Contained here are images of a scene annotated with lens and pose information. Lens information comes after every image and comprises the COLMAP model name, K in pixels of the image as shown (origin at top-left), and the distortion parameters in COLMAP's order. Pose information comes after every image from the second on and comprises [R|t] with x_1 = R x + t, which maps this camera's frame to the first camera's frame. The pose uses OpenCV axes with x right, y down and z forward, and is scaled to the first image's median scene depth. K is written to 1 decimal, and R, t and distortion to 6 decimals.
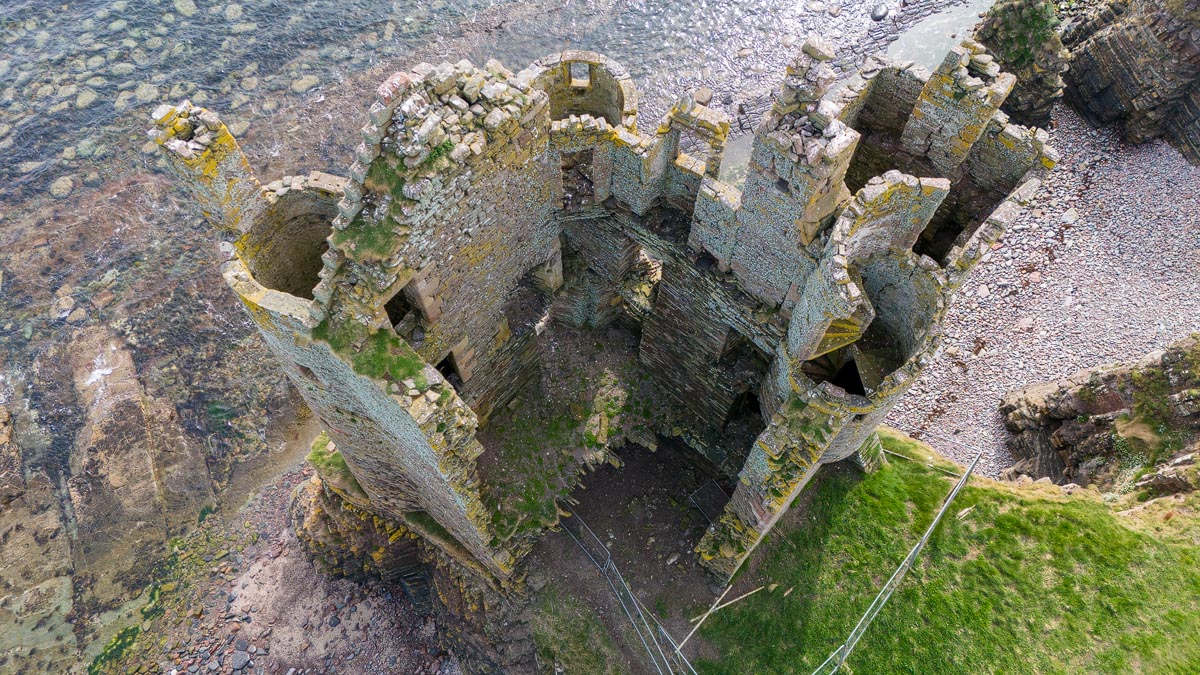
lens RADIAL K [[883.5, 0, 598.2], [0, 883.5, 335.1], [0, 0, 1]] dist [0.072295, -0.048490]
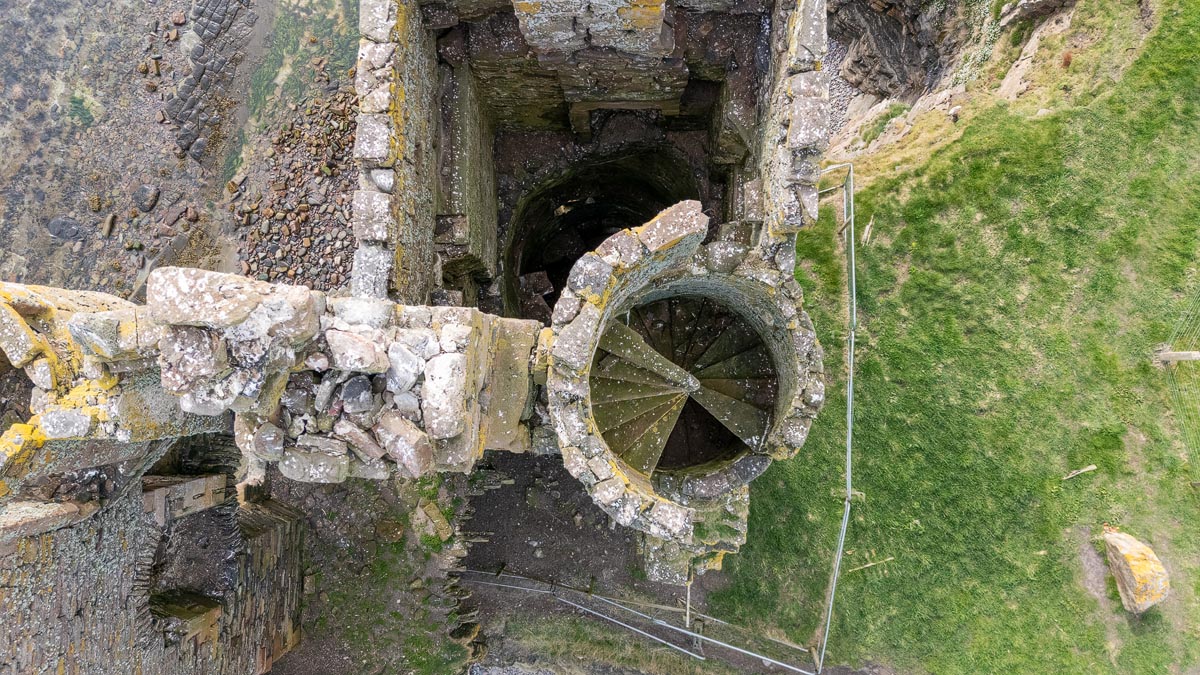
lens RADIAL K [[883.5, 0, 600.7], [0, 883.5, 338.3], [0, 0, 1]] dist [0.072295, -0.048490]
pose [[0.772020, -0.635559, 0.007051, 0.173990], [0.582991, 0.712497, 0.390474, -0.176433], [-0.253193, -0.297343, 0.920587, 0.335364]]
